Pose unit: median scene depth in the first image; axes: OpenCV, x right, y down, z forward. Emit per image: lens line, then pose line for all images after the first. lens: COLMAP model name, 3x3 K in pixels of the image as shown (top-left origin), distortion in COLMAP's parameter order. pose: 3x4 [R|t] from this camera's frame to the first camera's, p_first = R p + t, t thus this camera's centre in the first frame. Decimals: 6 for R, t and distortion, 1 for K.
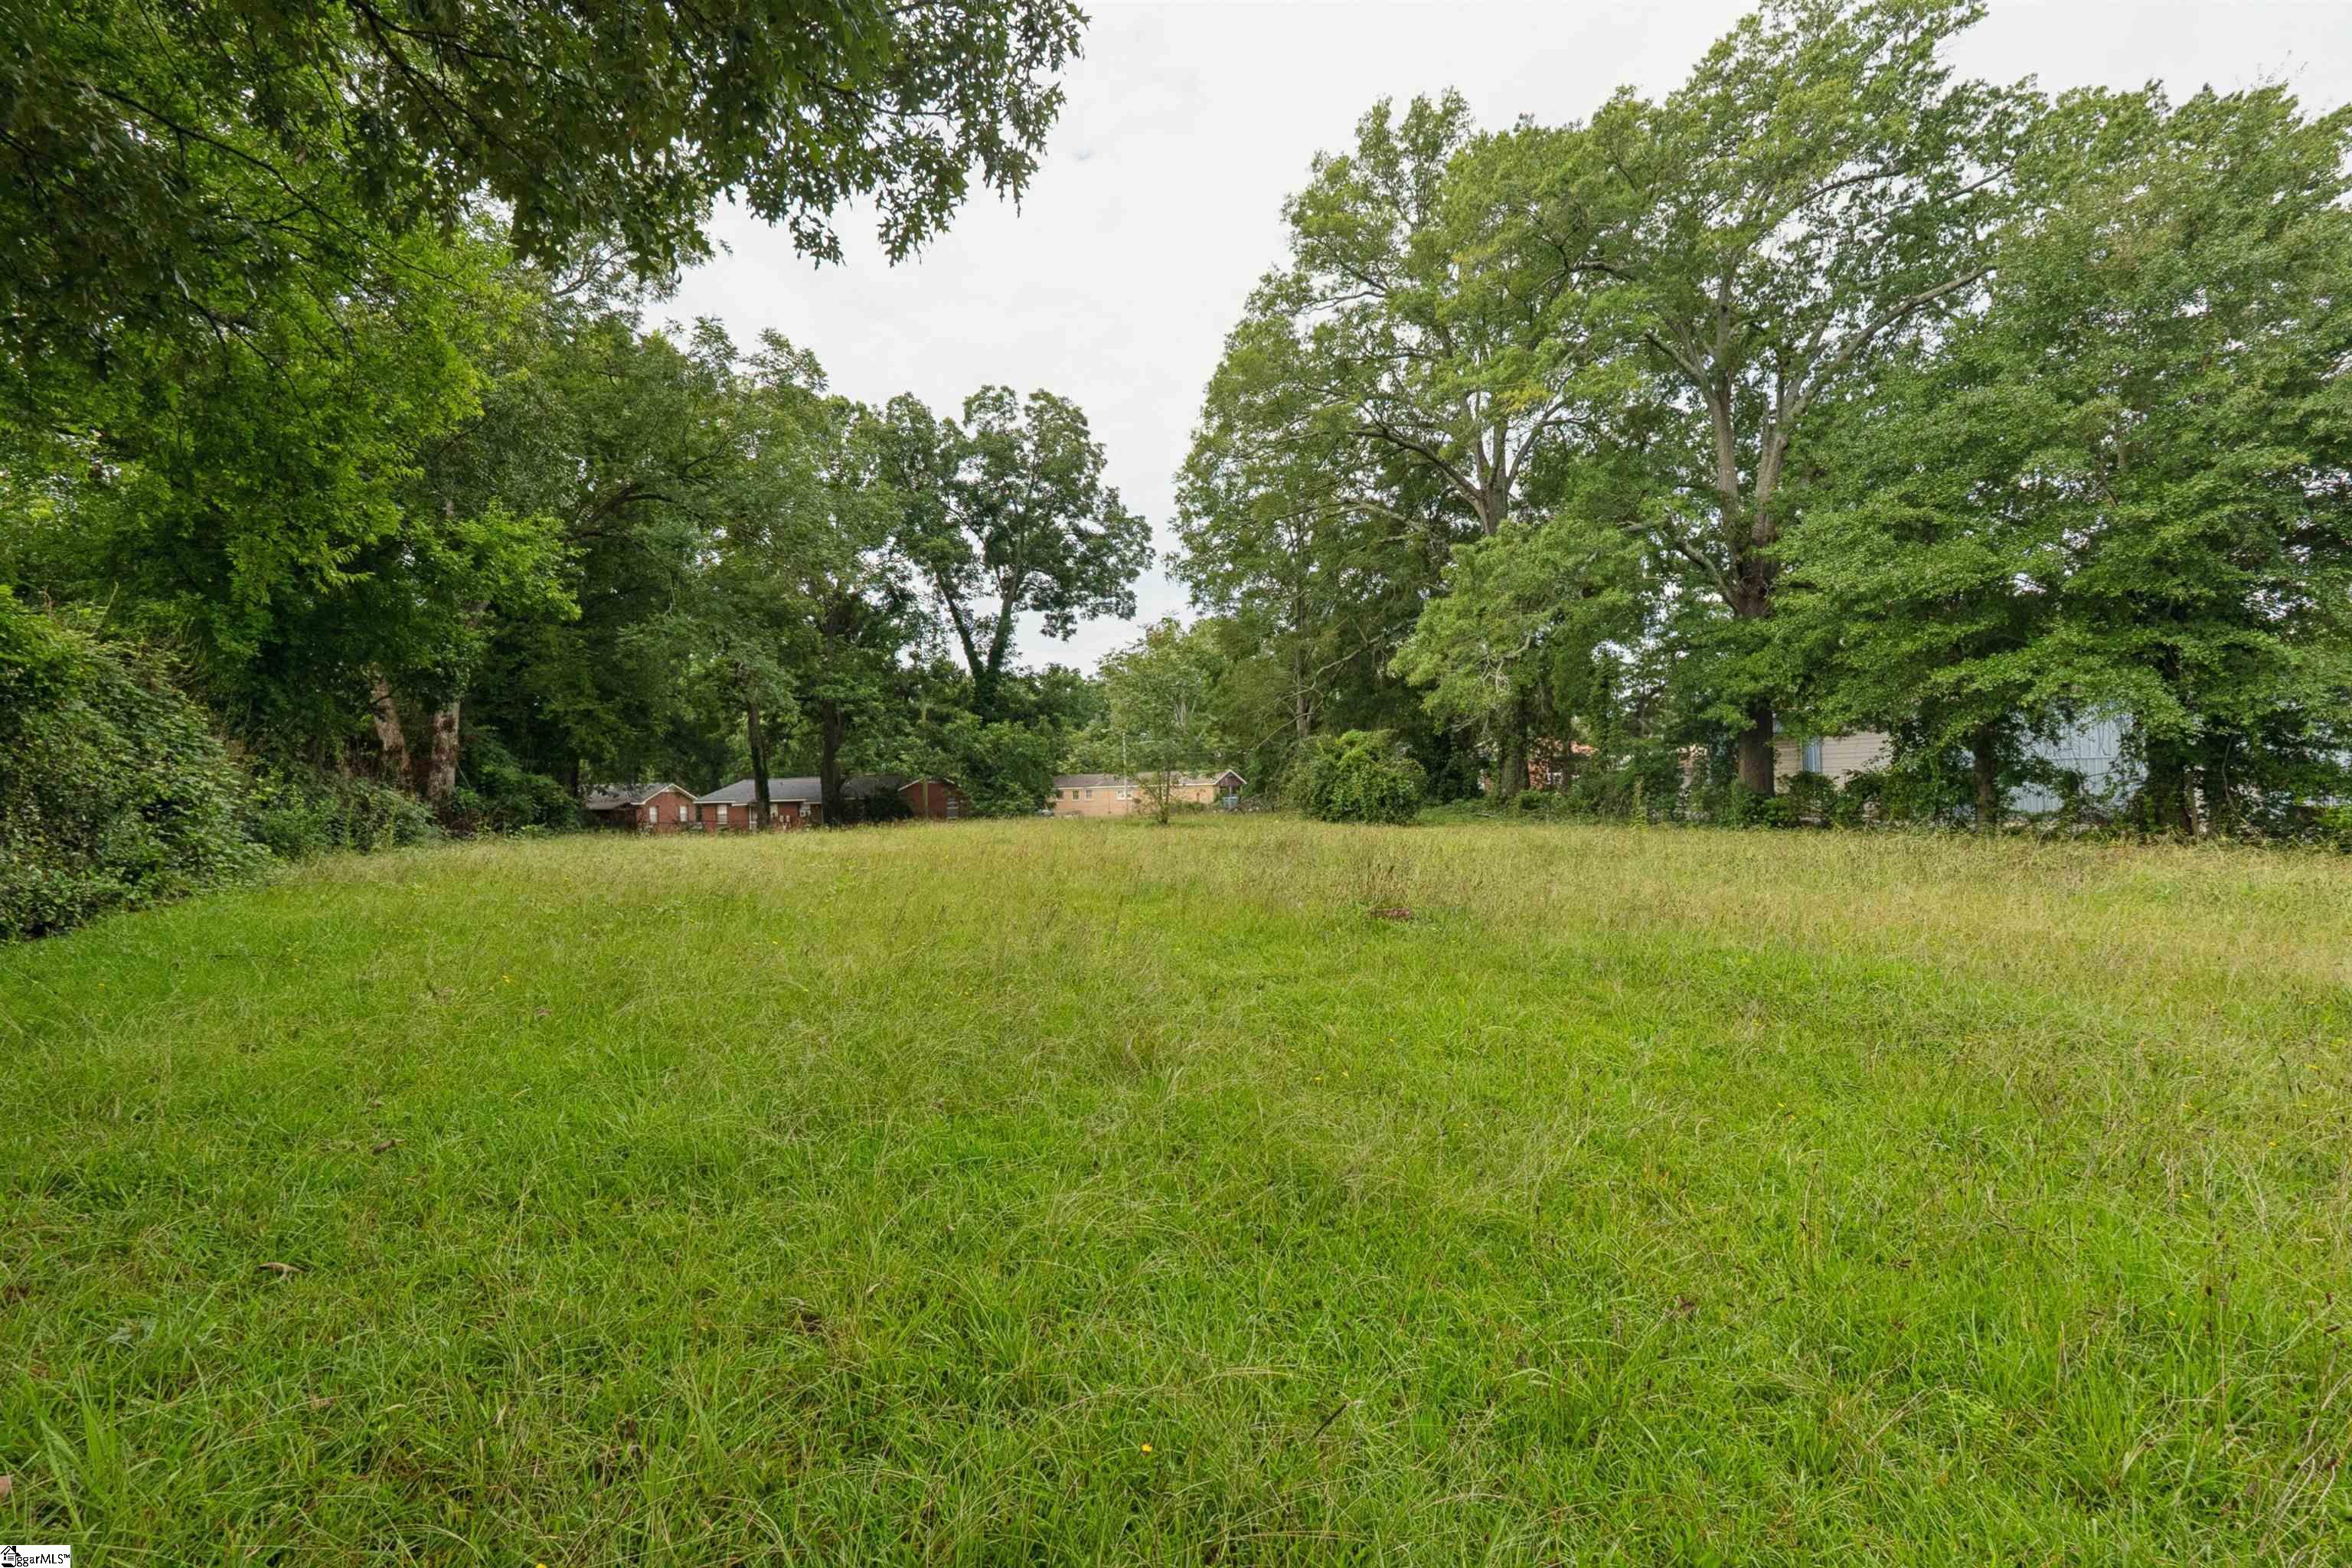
lens RADIAL K [[1081.8, 0, 1164.6], [0, 1081.8, 745.9], [0, 0, 1]] dist [-0.014964, 0.000070]
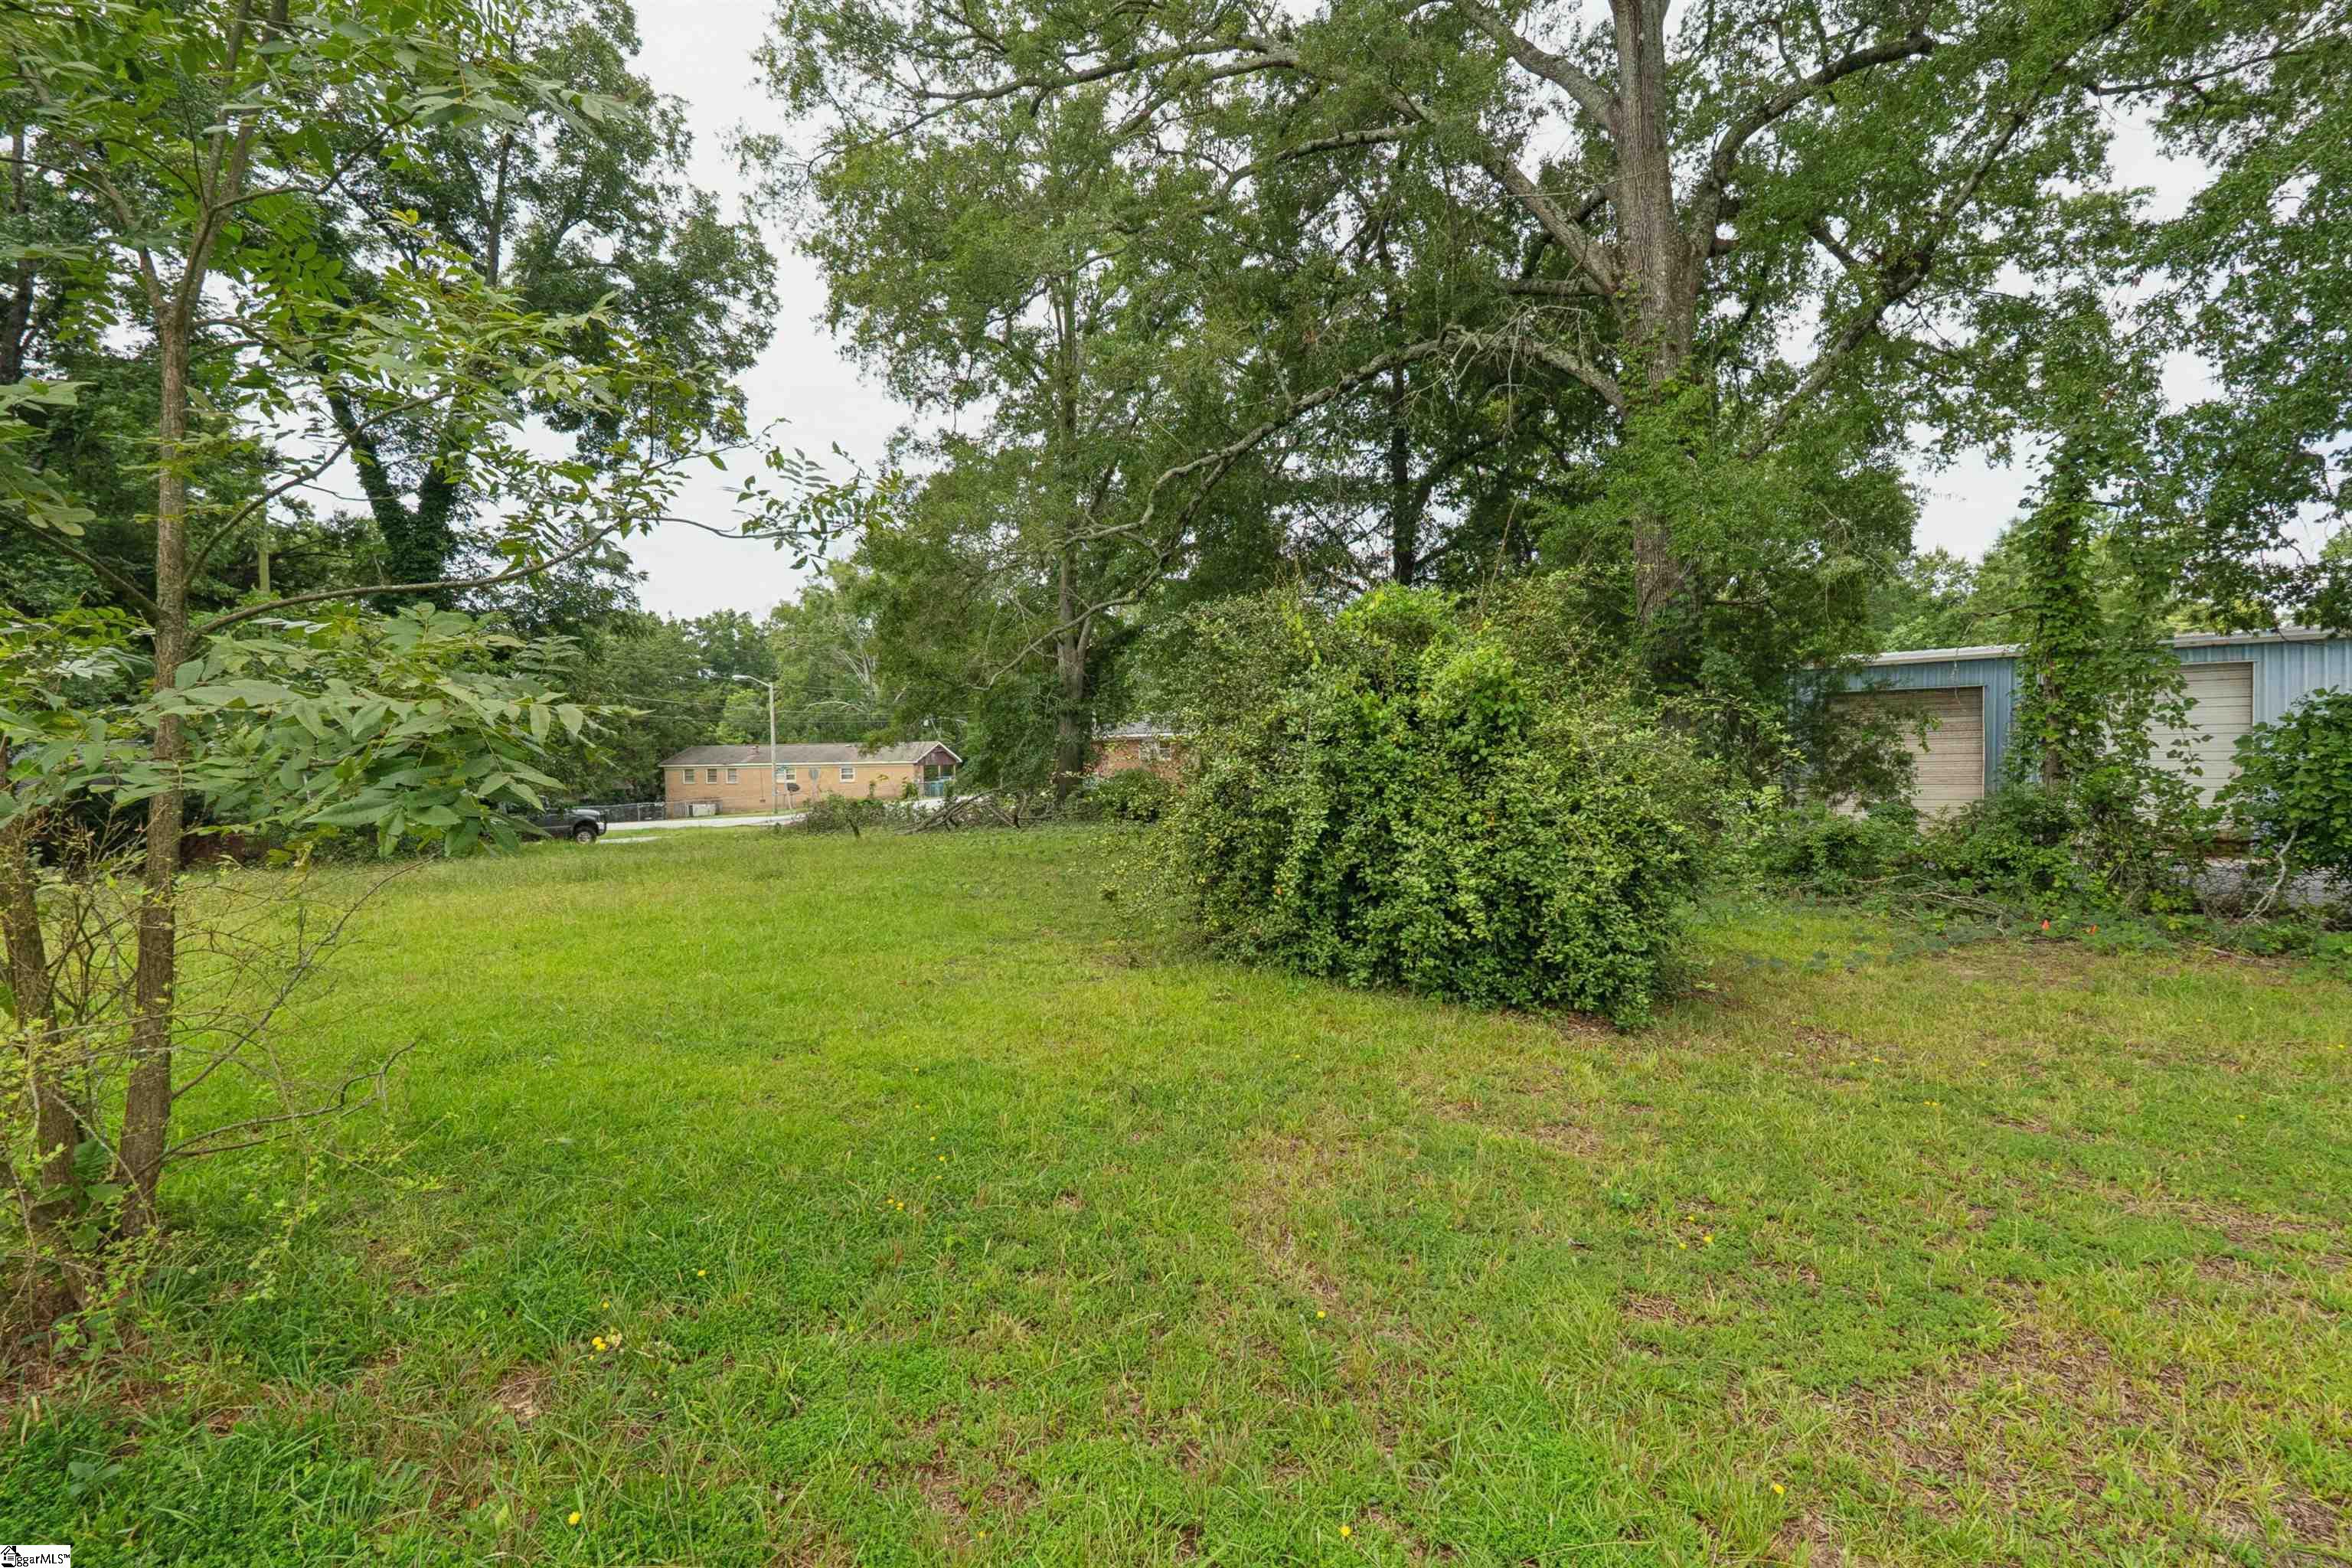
lens RADIAL K [[1060.6, 0, 1183.5], [0, 1060.6, 768.1], [0, 0, 1]] dist [-0.004282, 0.001019]
pose [[0.961353, 0.008722, 0.275179, 0.035467], [-0.020472, 0.998996, 0.039858, 0.012598], [-0.274555, -0.043951, 0.960566, 0.445080]]
